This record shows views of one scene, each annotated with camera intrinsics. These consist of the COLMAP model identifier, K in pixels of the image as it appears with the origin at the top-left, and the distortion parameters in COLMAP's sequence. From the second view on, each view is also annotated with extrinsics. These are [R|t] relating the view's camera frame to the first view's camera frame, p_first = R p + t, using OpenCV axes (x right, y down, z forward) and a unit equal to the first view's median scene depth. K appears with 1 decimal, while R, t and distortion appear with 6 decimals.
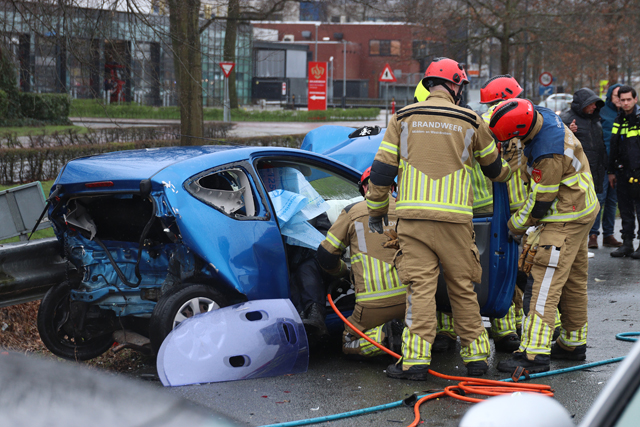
lens RADIAL K [[2109.4, 0, 317.1], [0, 2109.4, 213.6], [0, 0, 1]] dist [0.043590, 0.000000]
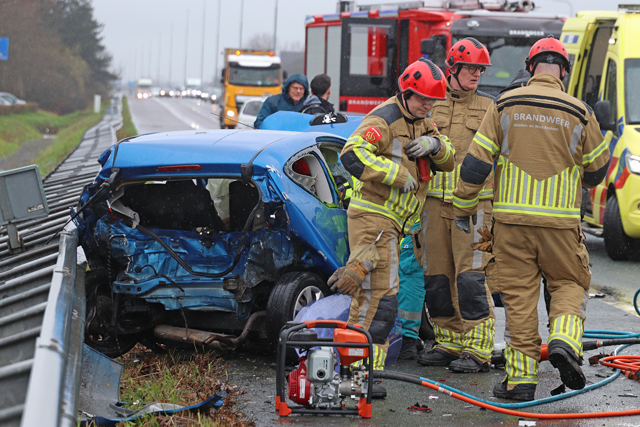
lens RADIAL K [[3038.7, 0, 316.6], [0, 3038.7, 214.1], [0, 0, 1]] dist [0.132933, 0.000000]
pose [[0.932043, 0.013864, 0.362083, -0.516615], [-0.009399, 0.999857, -0.014091, 0.024395], [-0.362227, 0.009731, 0.932039, -0.276466]]
